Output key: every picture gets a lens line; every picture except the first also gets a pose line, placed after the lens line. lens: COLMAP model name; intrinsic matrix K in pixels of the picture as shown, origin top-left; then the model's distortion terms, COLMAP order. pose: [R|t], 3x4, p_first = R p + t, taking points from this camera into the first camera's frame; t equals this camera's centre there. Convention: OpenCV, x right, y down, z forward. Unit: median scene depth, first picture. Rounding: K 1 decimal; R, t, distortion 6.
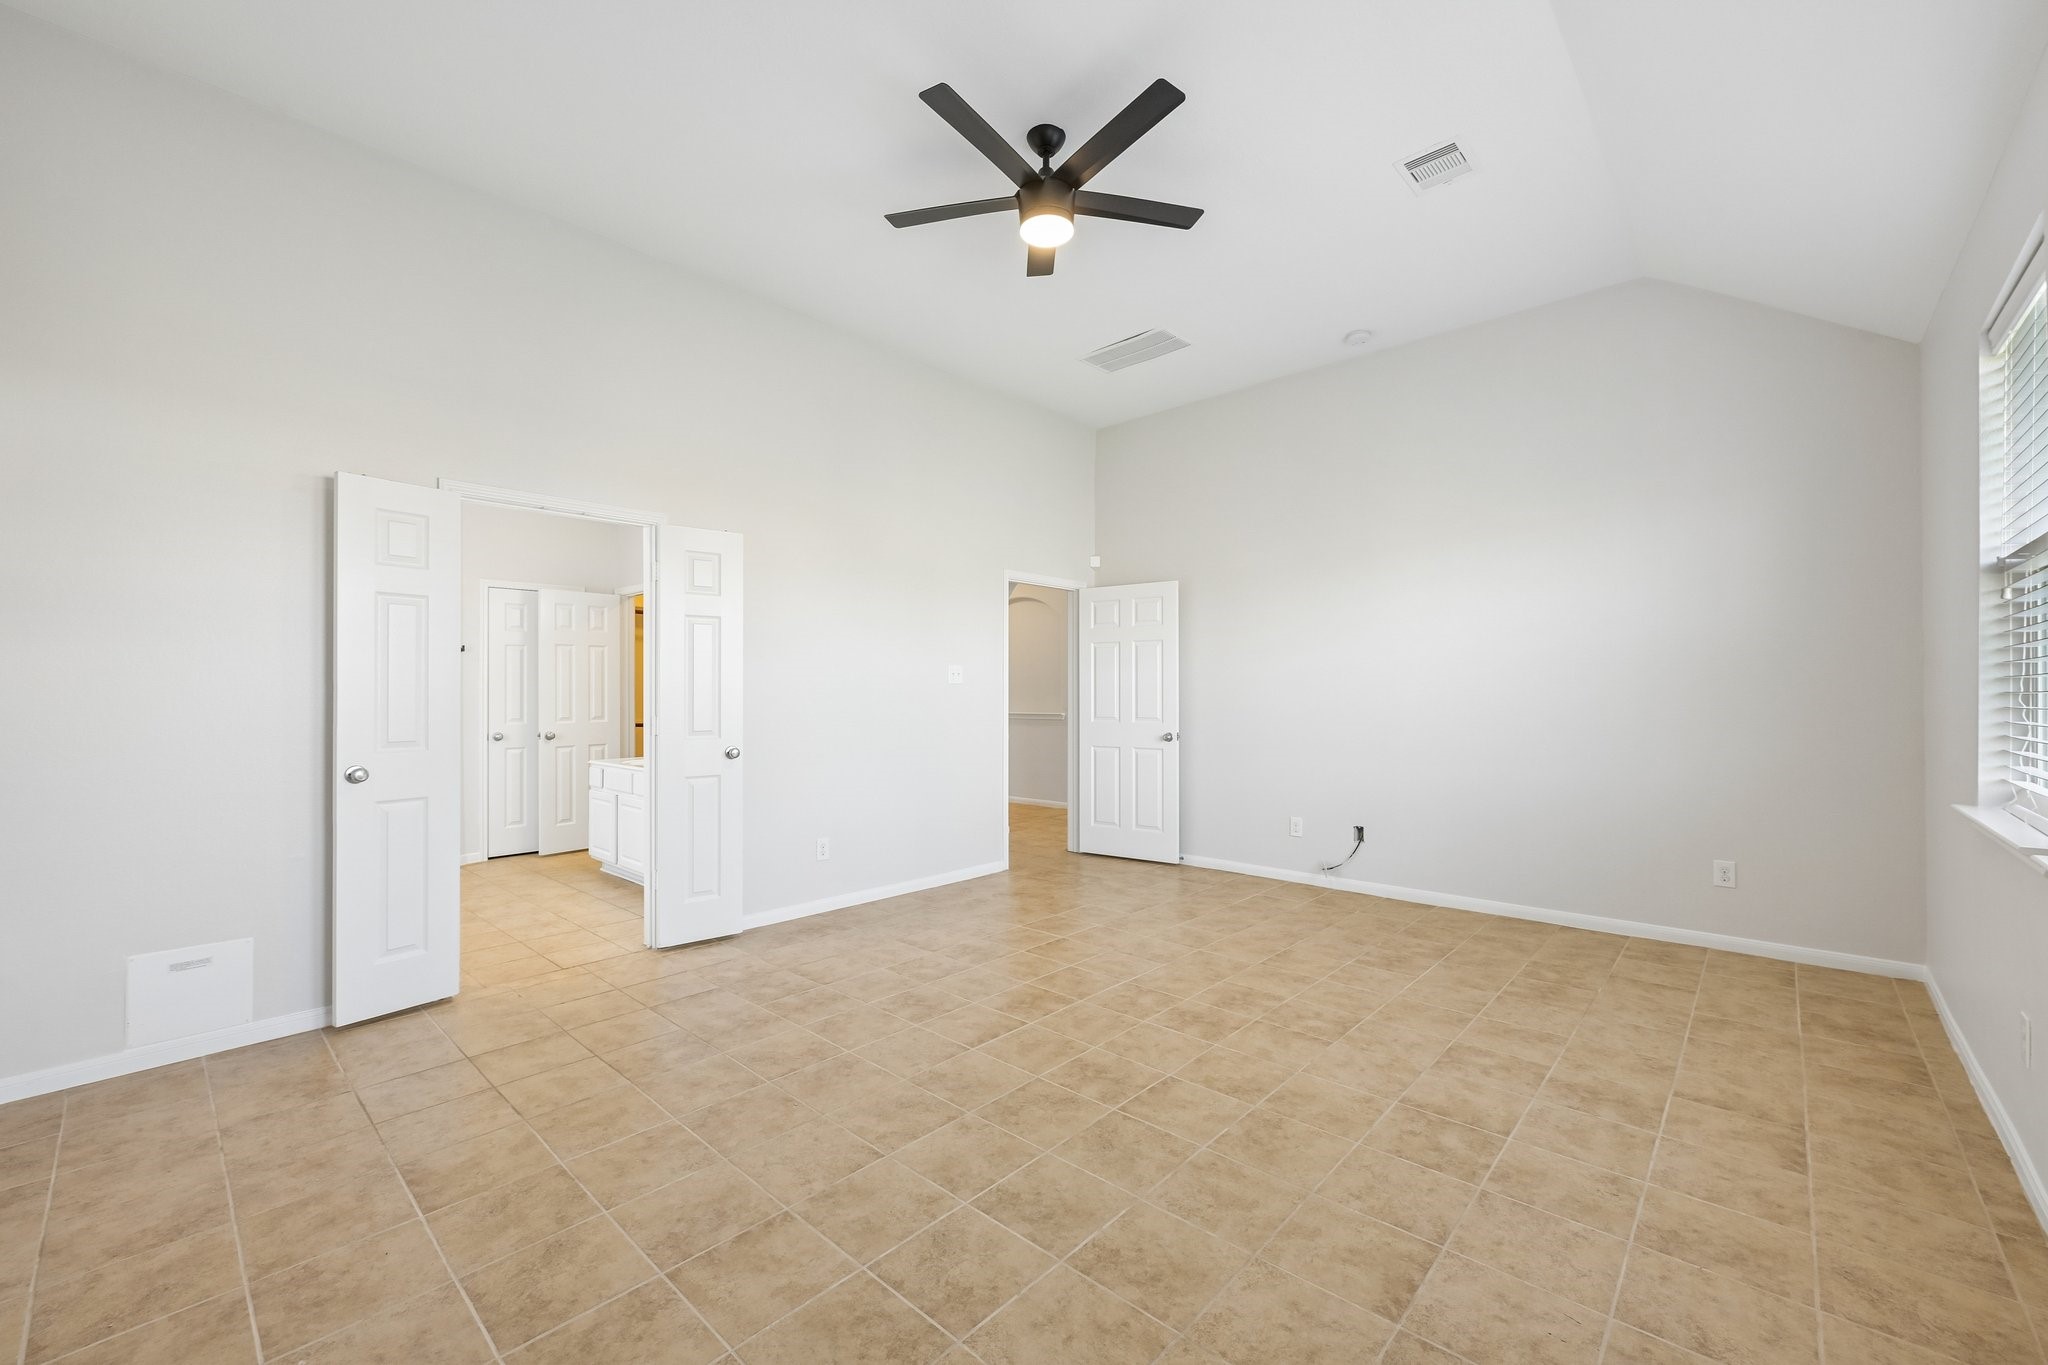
lens RADIAL K [[825.1, 0, 1032.4], [0, 825.1, 692.4], [0, 0, 1]] dist [-0.000896, -0.000214]
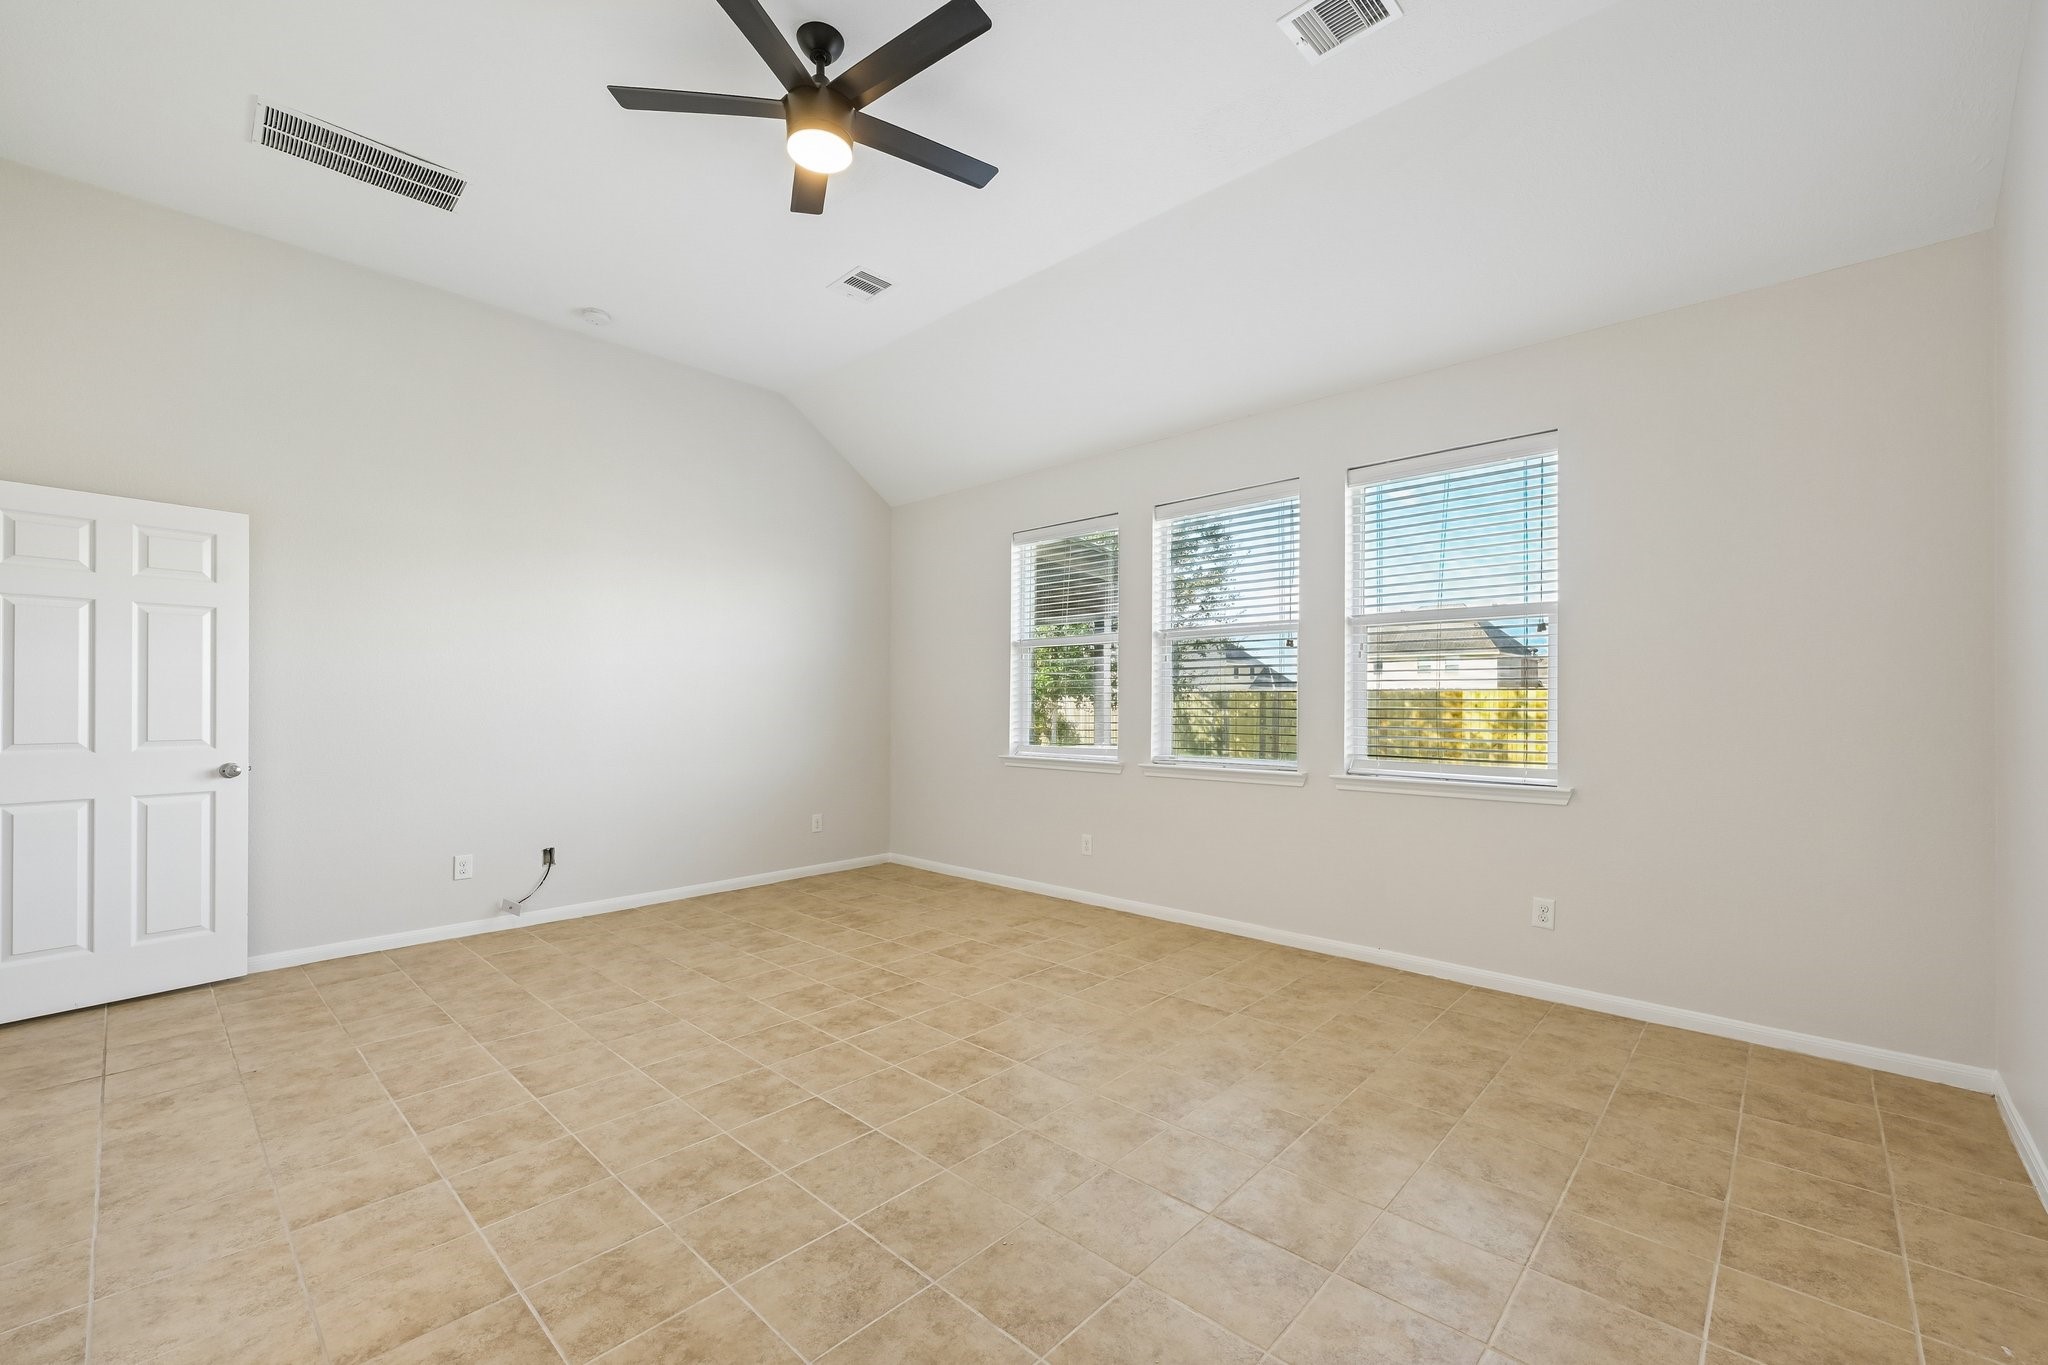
lens RADIAL K [[825.1, 0, 1032.4], [0, 825.1, 692.4], [0, 0, 1]] dist [-0.000896, -0.000214]
pose [[0.006559, 0.015402, 0.999860, -0.778884], [-0.004194, 0.999873, -0.015374, 0.006170], [-0.999970, -0.004093, 0.006623, 0.723814]]
